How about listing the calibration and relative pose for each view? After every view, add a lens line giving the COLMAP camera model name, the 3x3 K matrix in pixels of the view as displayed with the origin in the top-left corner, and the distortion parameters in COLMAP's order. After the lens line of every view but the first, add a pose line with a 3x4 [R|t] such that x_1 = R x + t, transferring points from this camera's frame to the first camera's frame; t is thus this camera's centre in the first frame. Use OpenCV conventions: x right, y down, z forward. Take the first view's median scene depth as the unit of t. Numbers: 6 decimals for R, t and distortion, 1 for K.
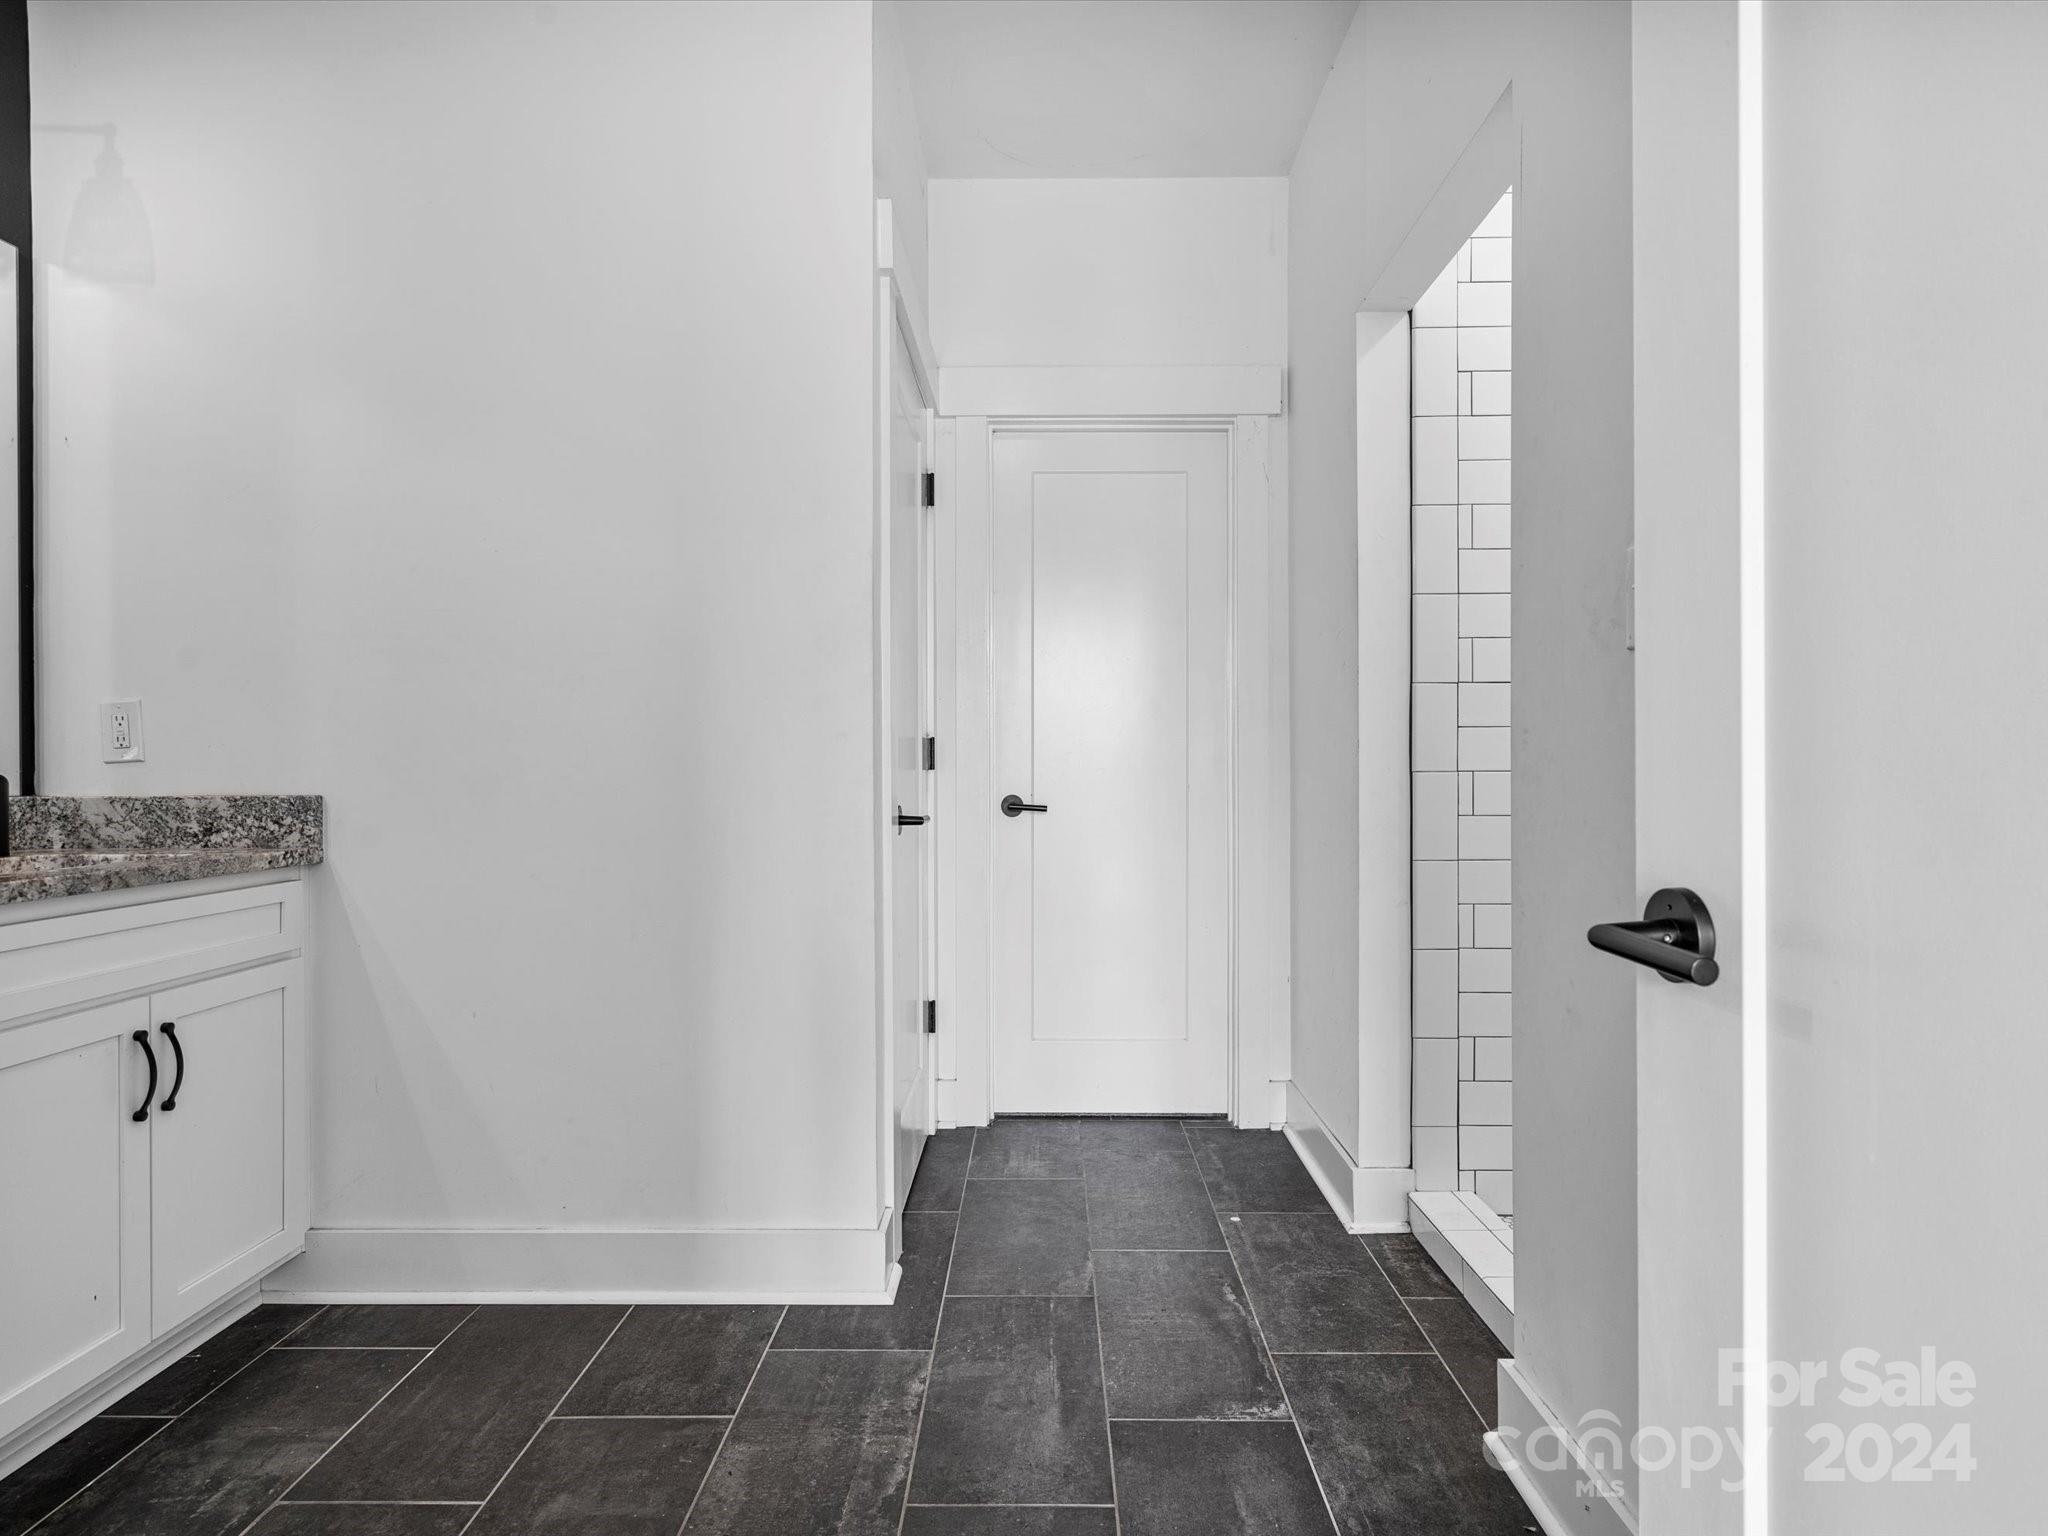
lens RADIAL K [[1062.9, 0, 1035.0], [0, 1062.9, 770.7], [0, 0, 1]] dist [-0.000072, 0.000785]
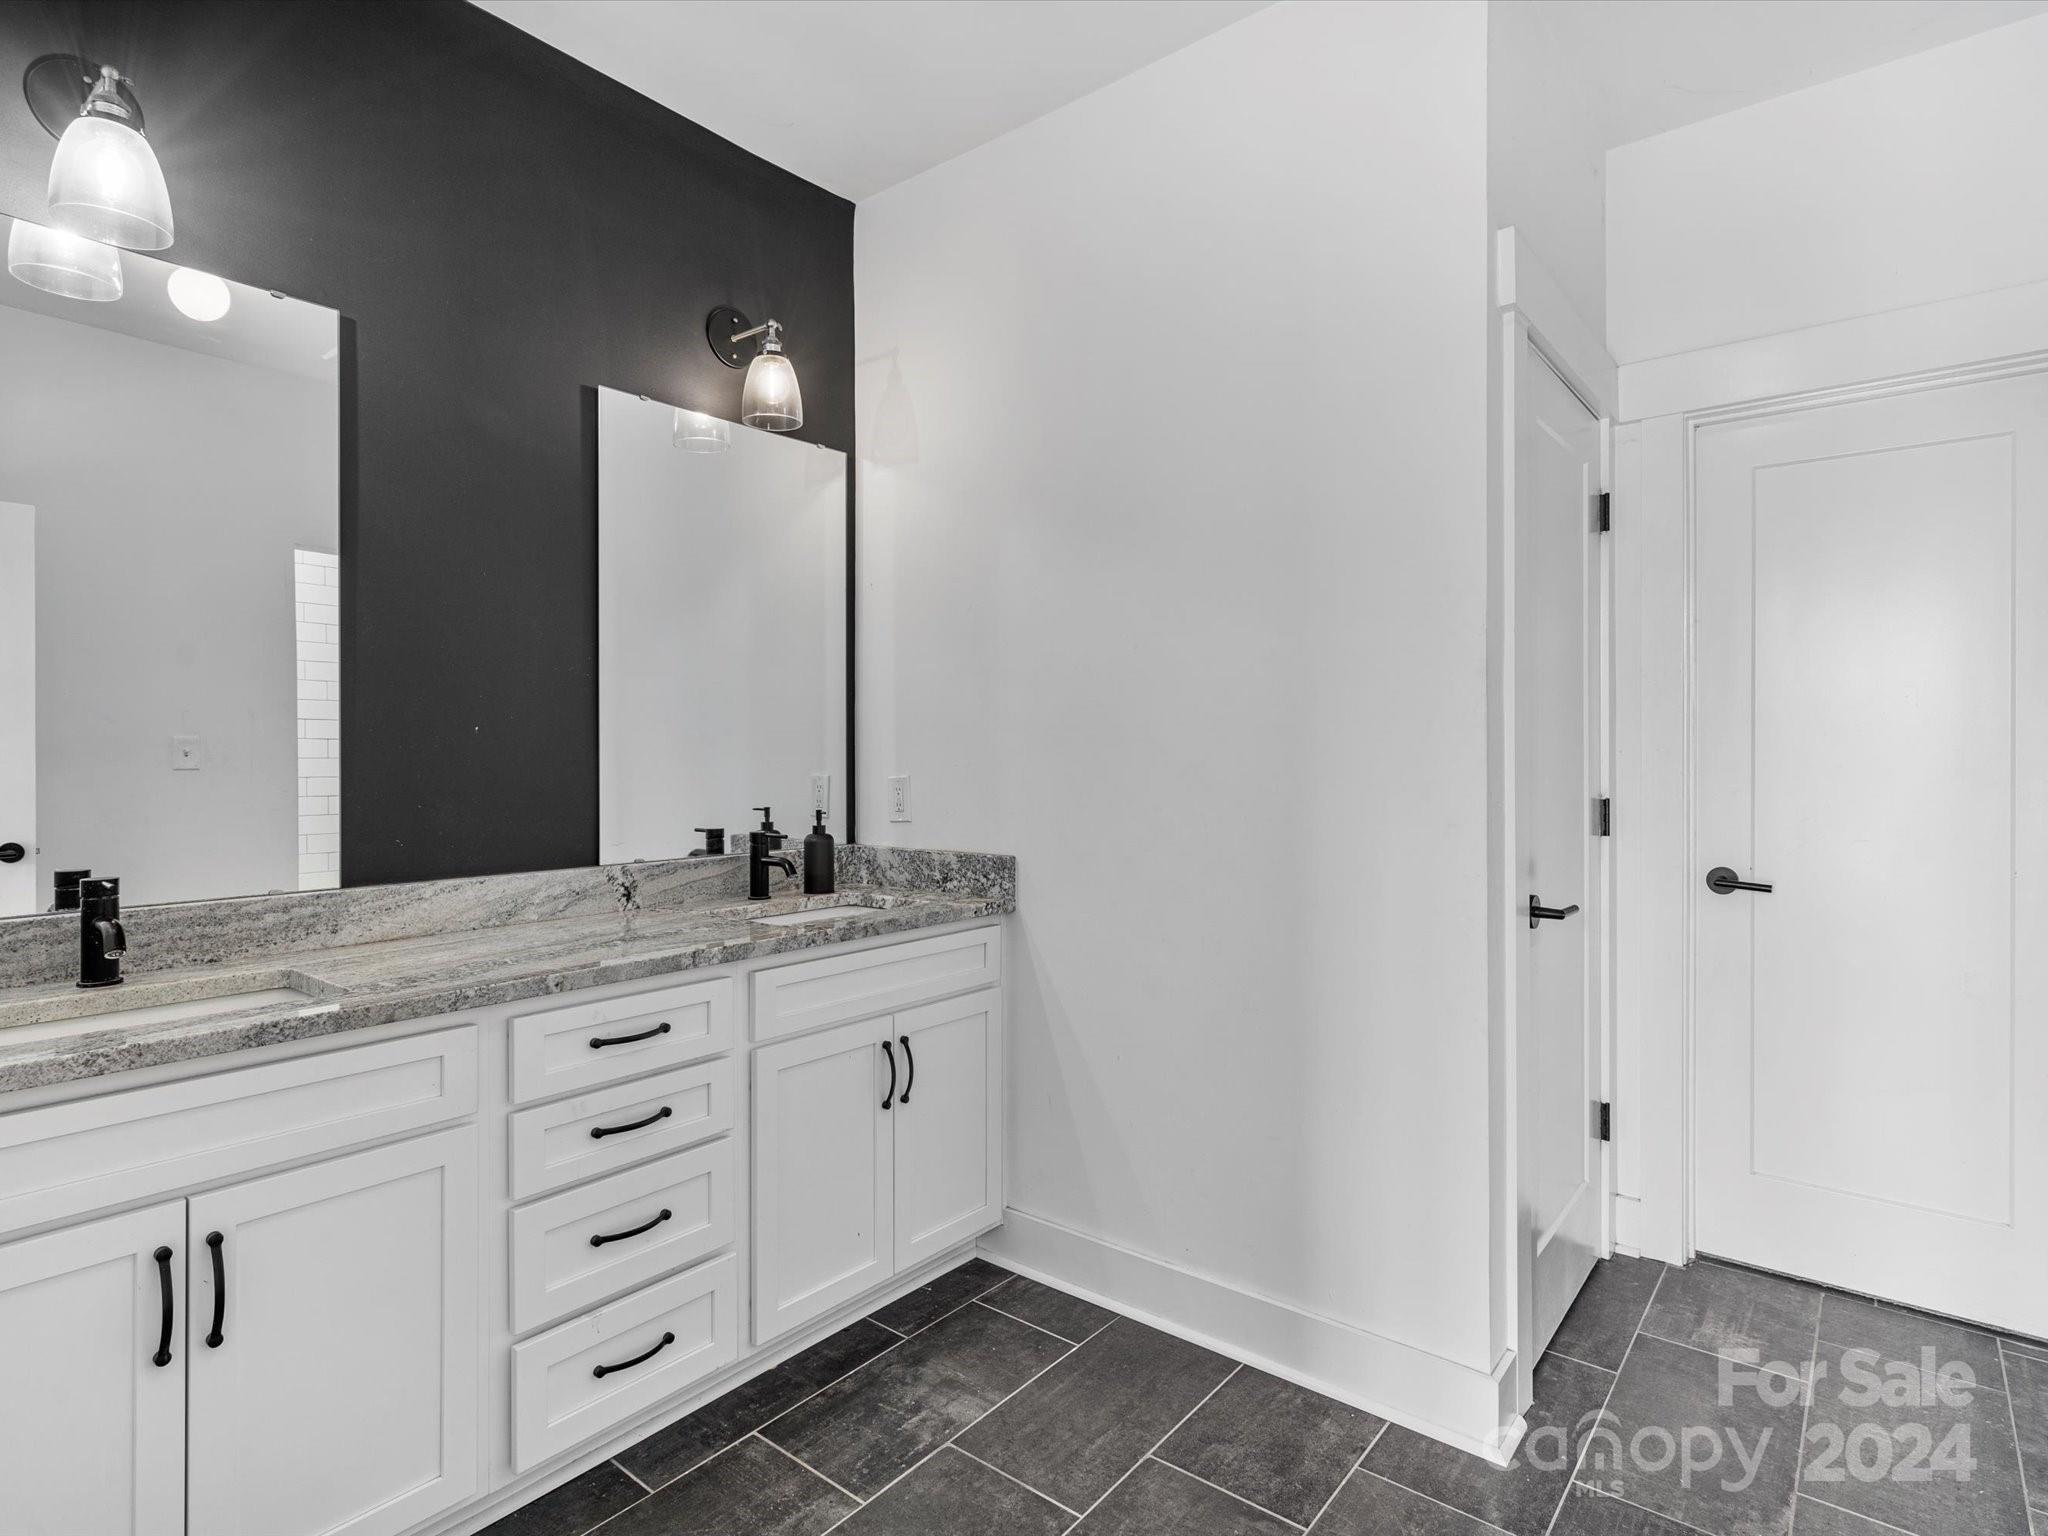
lens RADIAL K [[1062.9, 0, 1031.2], [0, 1062.9, 762.7], [0, 0, 1]] dist [-0.000072, 0.000785]
pose [[0.786876, 0.005296, -0.617088, 0.101155], [-0.004913, 0.999985, 0.002317, -0.089790], [0.617091, 0.001209, 0.786891, 0.050681]]
